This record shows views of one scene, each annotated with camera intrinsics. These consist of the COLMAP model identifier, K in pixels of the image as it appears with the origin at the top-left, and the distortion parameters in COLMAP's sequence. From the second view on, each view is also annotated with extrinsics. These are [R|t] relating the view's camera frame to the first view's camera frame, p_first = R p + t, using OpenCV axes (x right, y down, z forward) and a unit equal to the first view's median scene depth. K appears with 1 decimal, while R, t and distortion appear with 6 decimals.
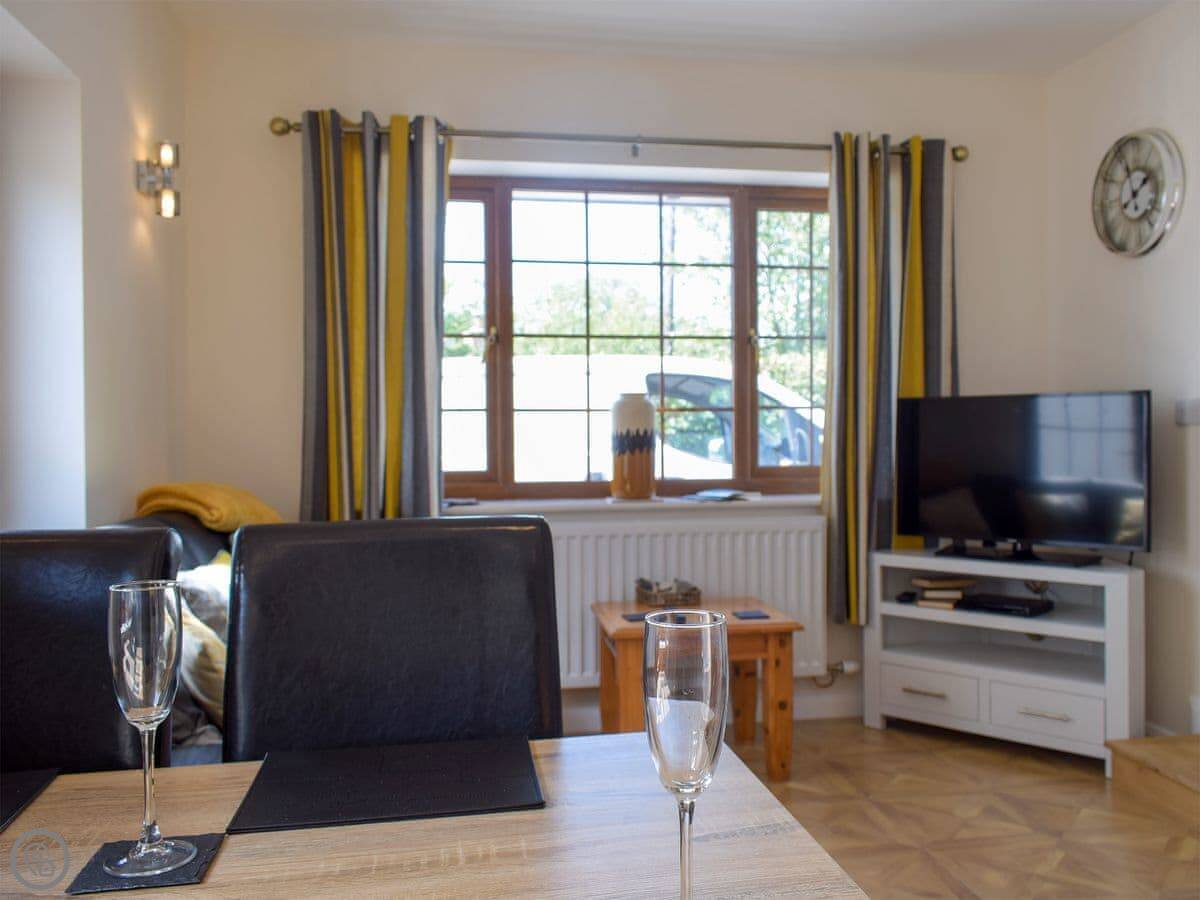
lens RADIAL K [[1118.8, 0, 600.0], [0, 1118.8, 450.0], [0, 0, 1]] dist [-0.004501, -0.005083]
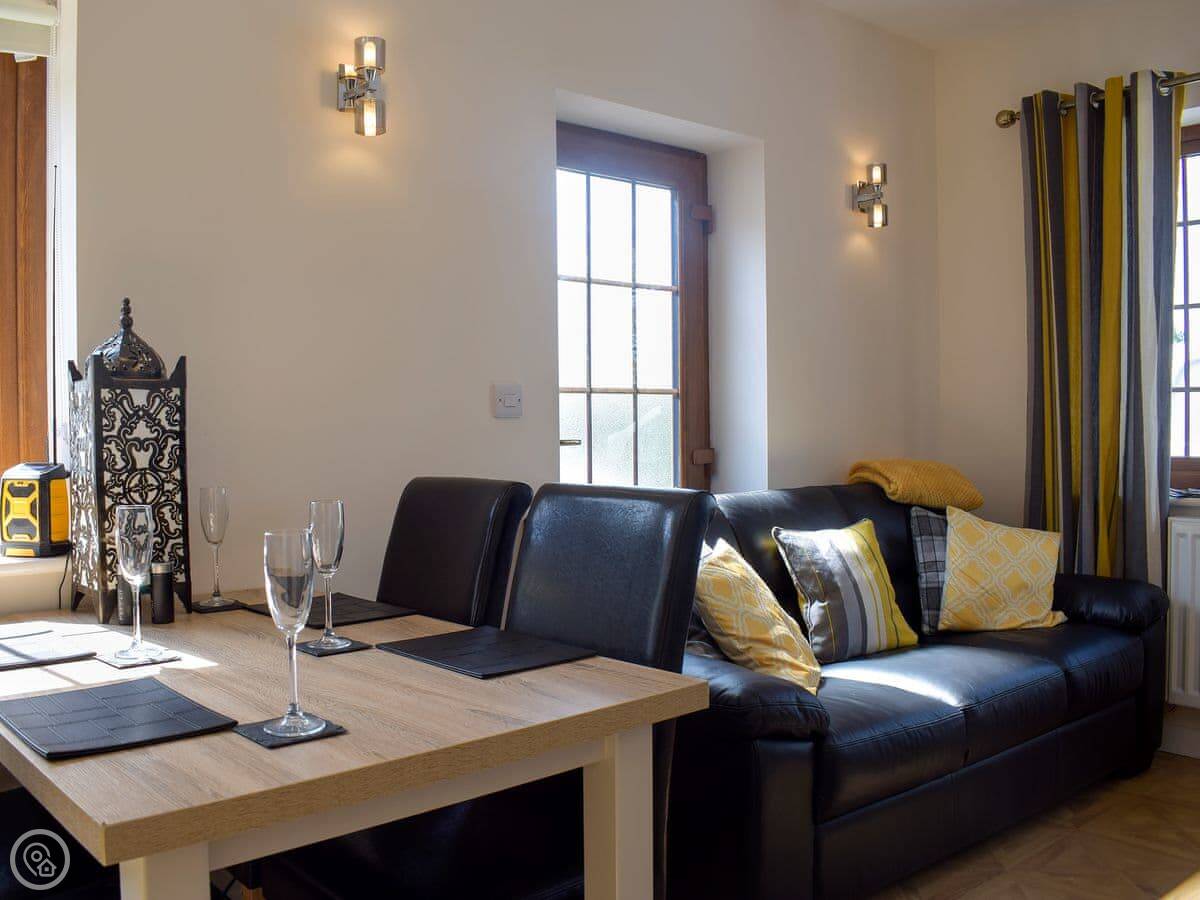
lens RADIAL K [[1118.8, 0, 600.0], [0, 1118.8, 450.0], [0, 0, 1]] dist [-0.004501, -0.005083]
pose [[0.502856, 0.031344, -0.863802, 0.474621], [-0.011896, 0.999499, 0.029343, -0.010106], [0.864288, -0.004480, 0.502977, 0.171476]]
